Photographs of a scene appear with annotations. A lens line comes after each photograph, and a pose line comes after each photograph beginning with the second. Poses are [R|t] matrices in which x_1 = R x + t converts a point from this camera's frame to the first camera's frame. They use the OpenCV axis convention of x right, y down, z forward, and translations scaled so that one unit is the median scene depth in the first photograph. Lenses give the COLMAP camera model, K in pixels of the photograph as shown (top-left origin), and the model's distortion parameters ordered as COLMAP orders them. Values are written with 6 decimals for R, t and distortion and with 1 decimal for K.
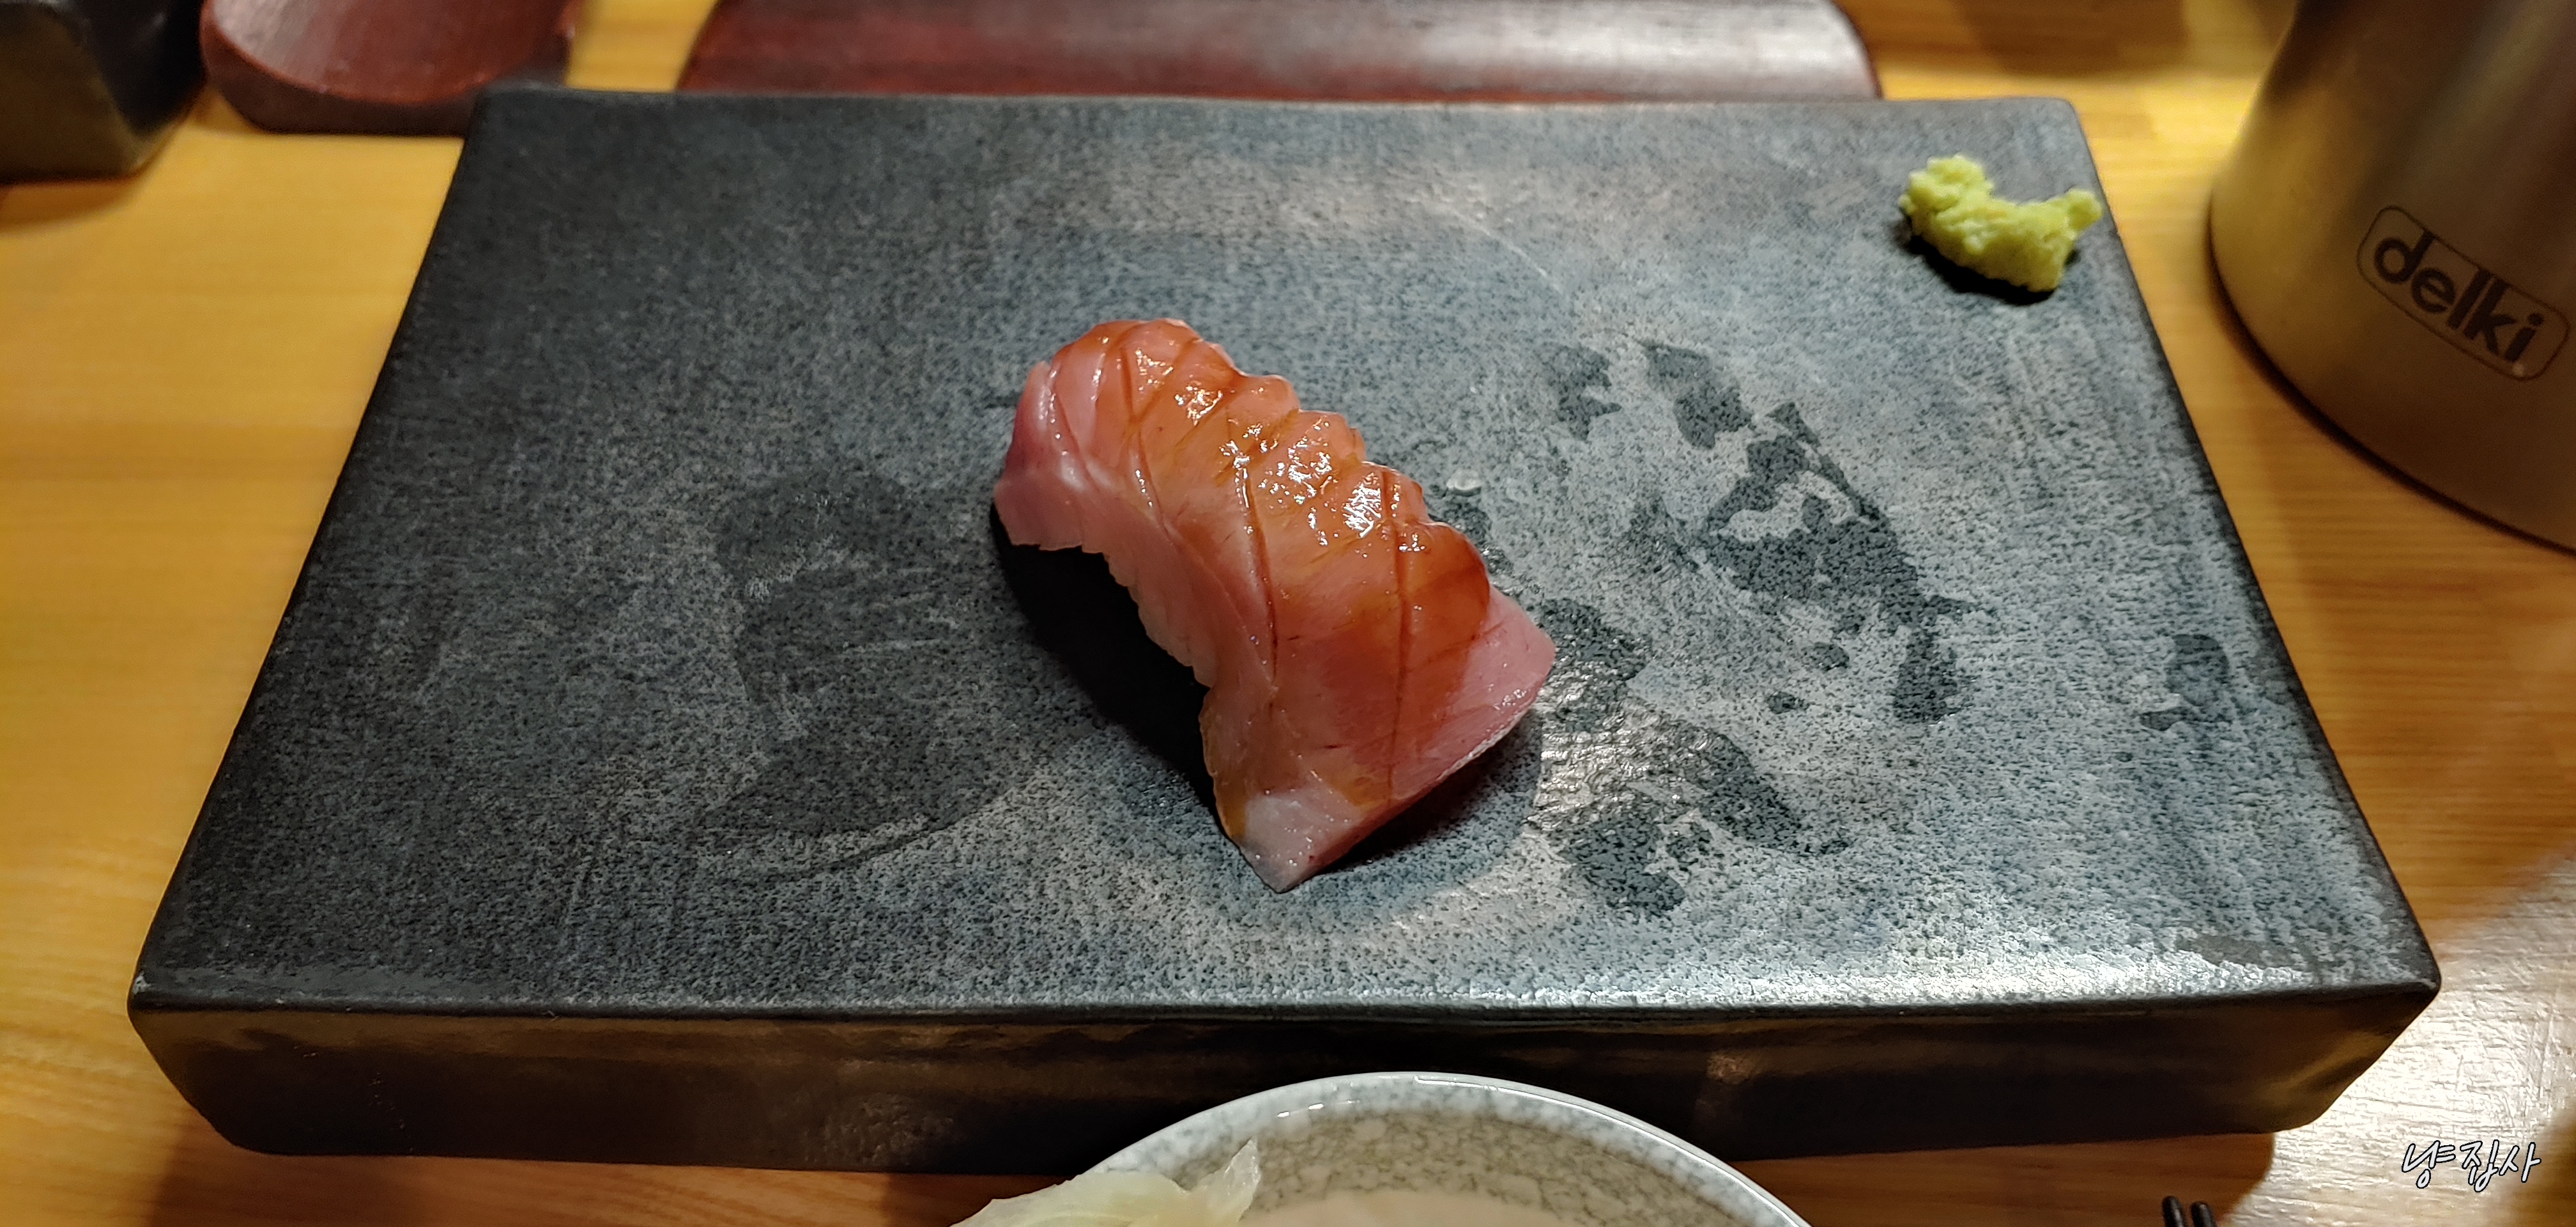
lens RADIAL K [[2104.5, 0, 1281.0], [0, 2104.5, 611.8], [0, 0, 1]] dist [0.026355, -0.181632]
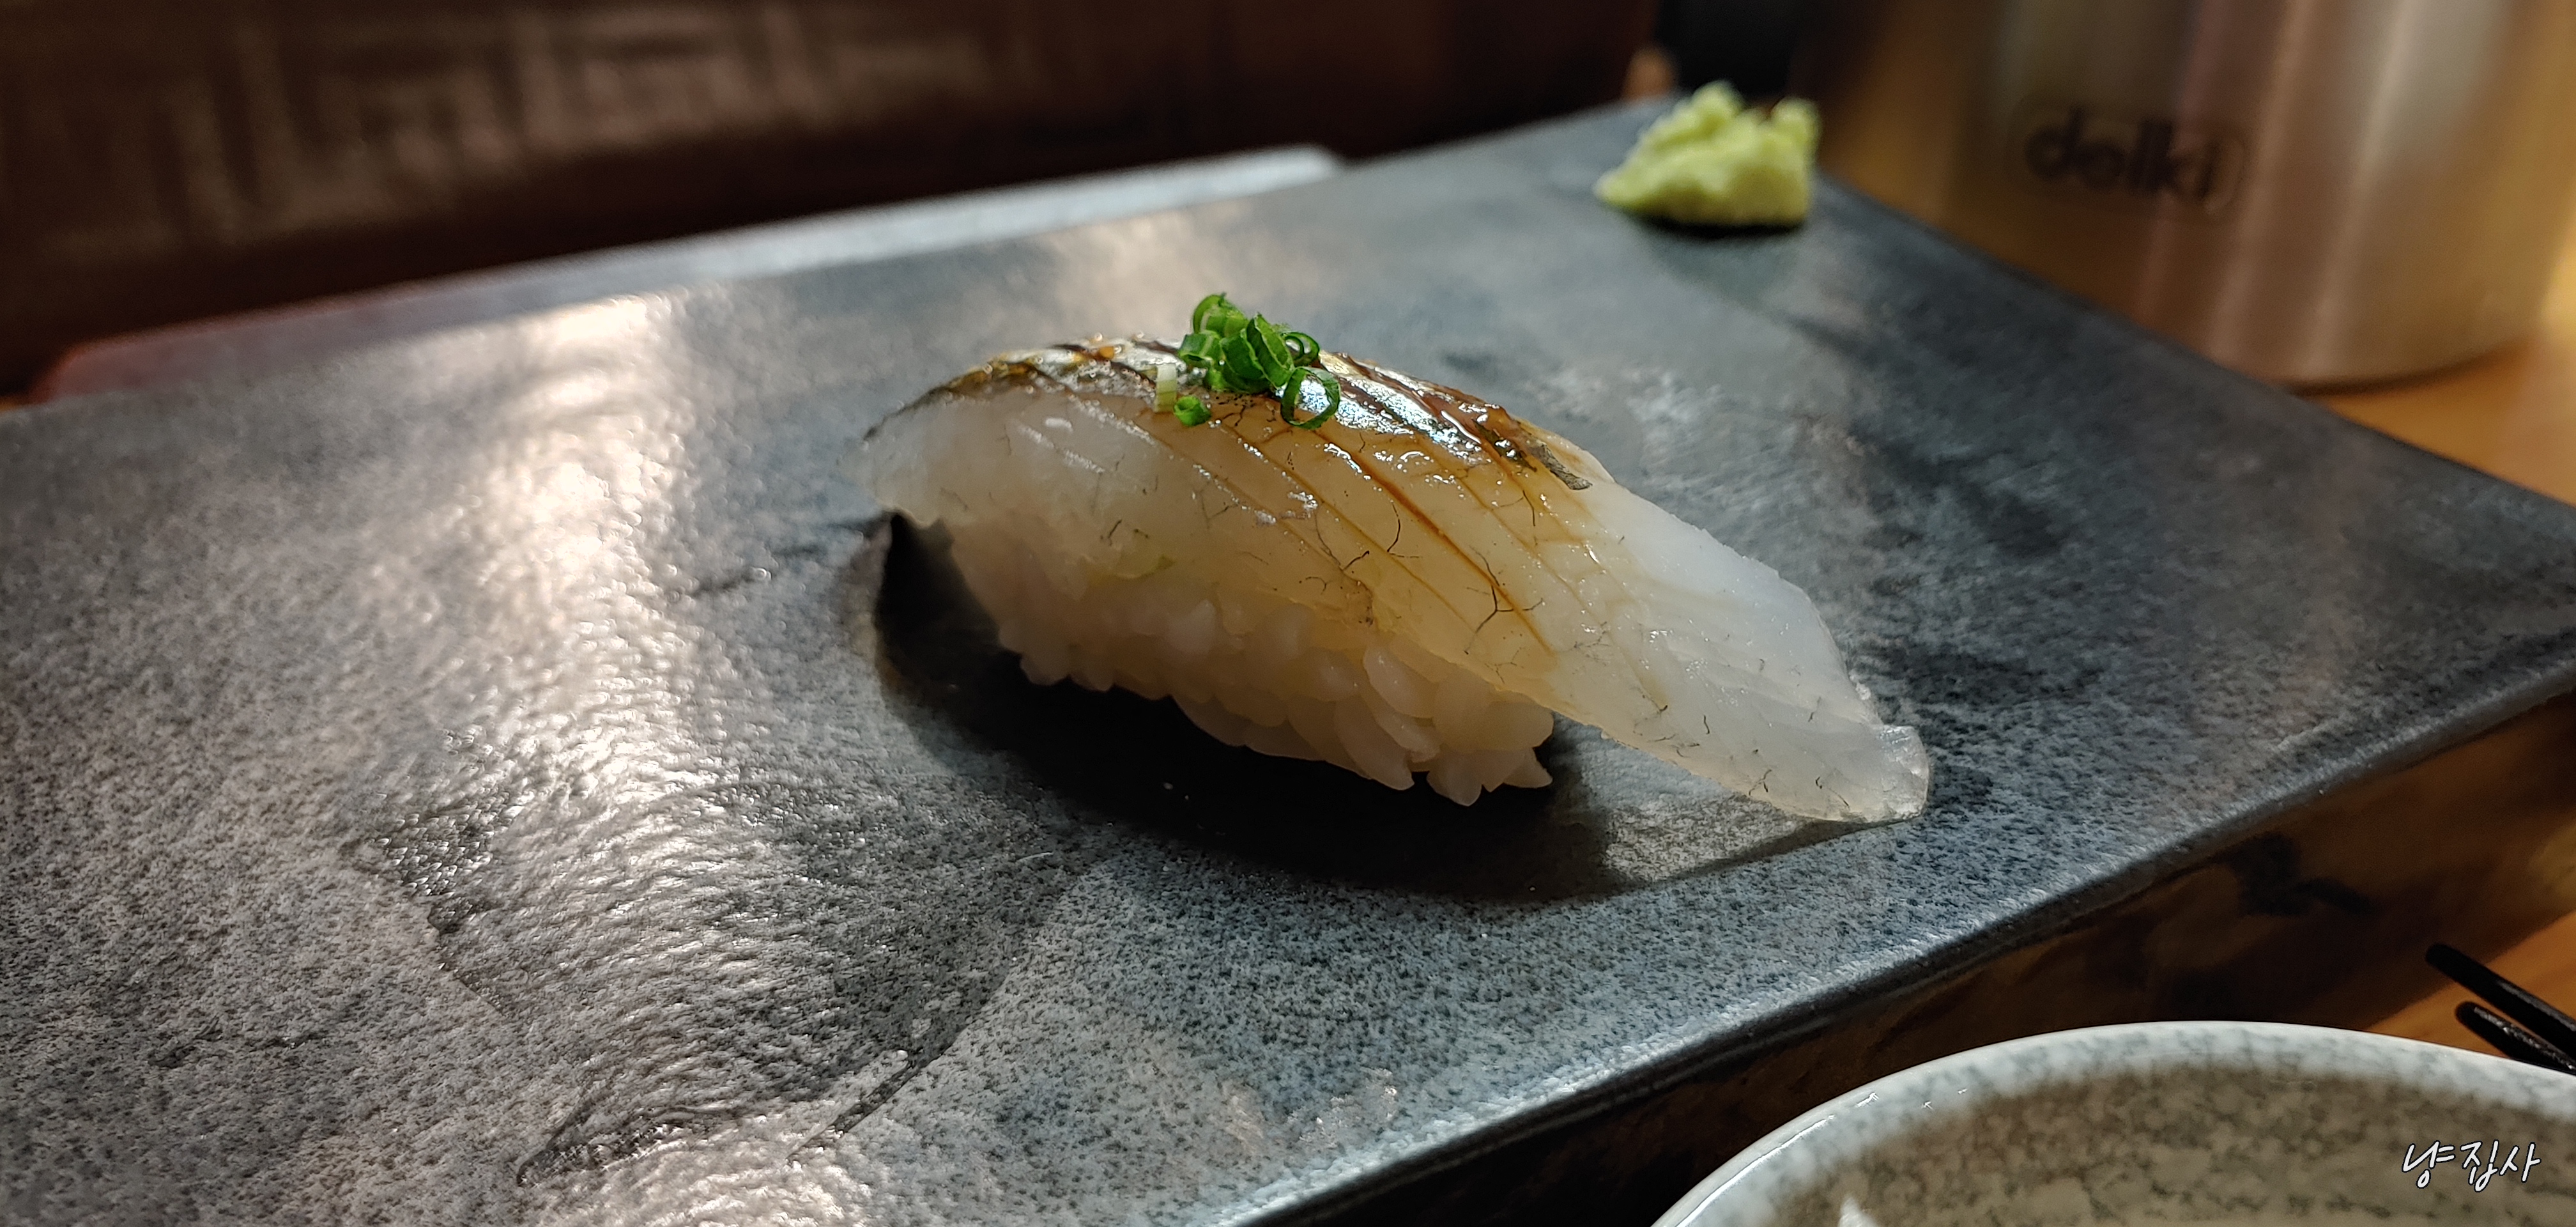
lens RADIAL K [[2132.6, 0, 1256.5], [0, 2132.6, 612.6], [0, 0, 1]] dist [-0.140507, 0.171669]
pose [[0.891862, -0.252650, 0.375168, -0.239356], [0.359021, 0.899934, -0.247433, 0.149755], [-0.275112, 0.355369, 0.893323, 0.367449]]
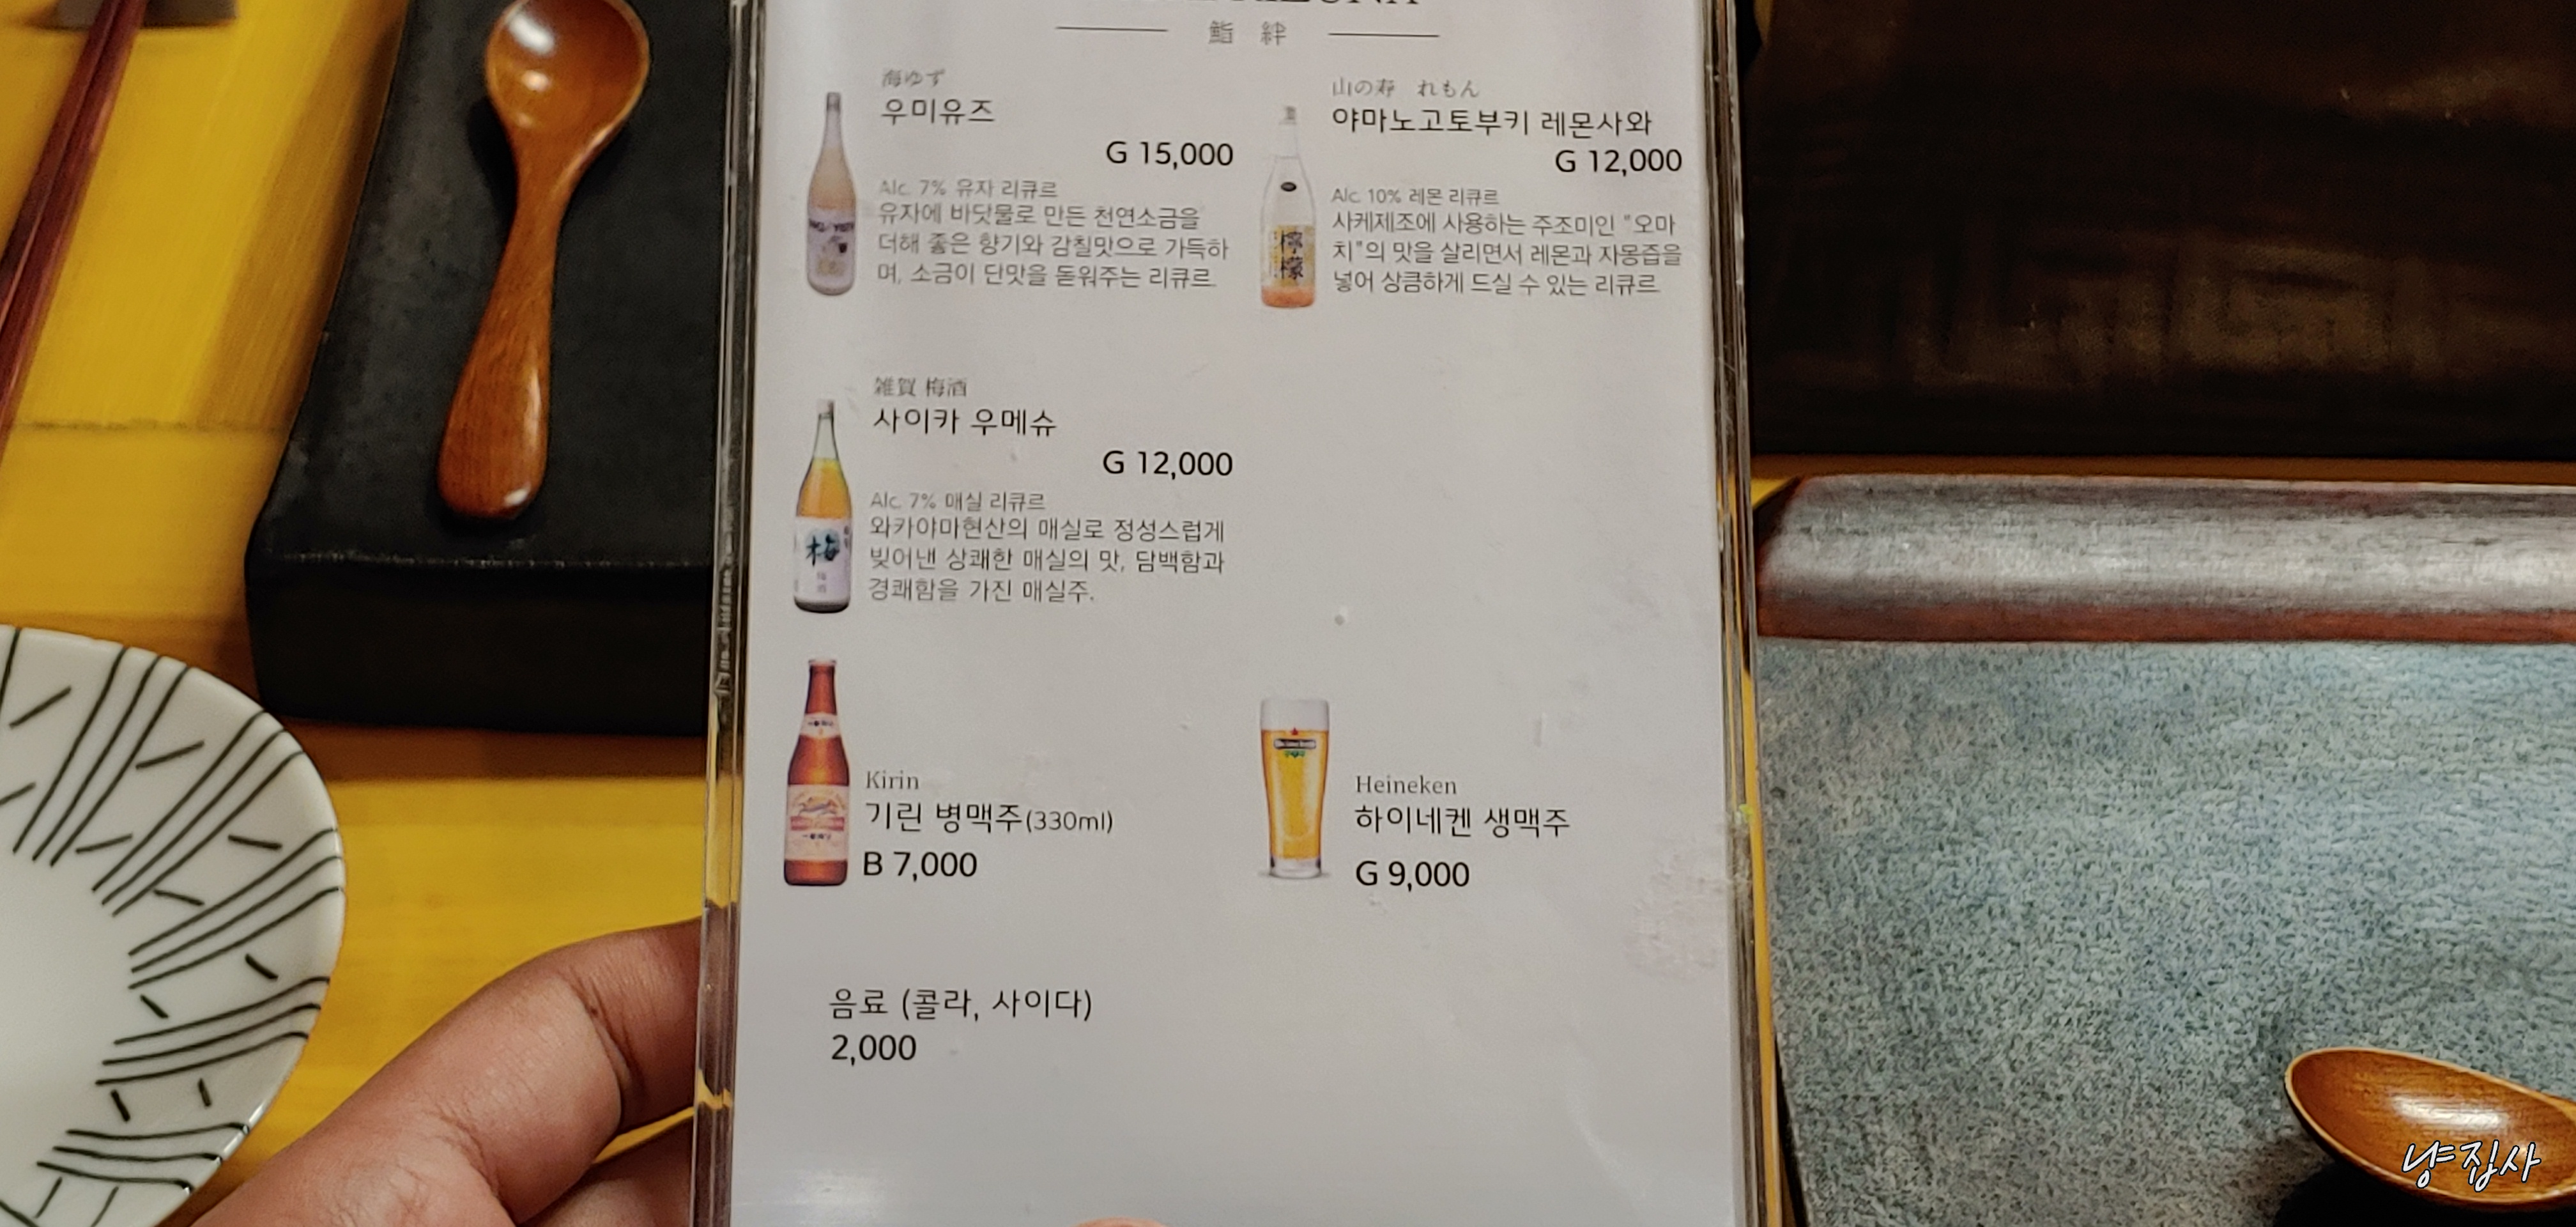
lens RADIAL K [[3757.3, 0, 1288.0], [0, 3757.3, 613.5], [0, 0, 1]] dist [0.174607, -0.046469]
pose [[0.999797, -0.016754, 0.011190, -0.730755], [0.018386, 0.985829, -0.166740, 0.063444], [-0.008238, 0.166912, 0.985937, -1.064379]]
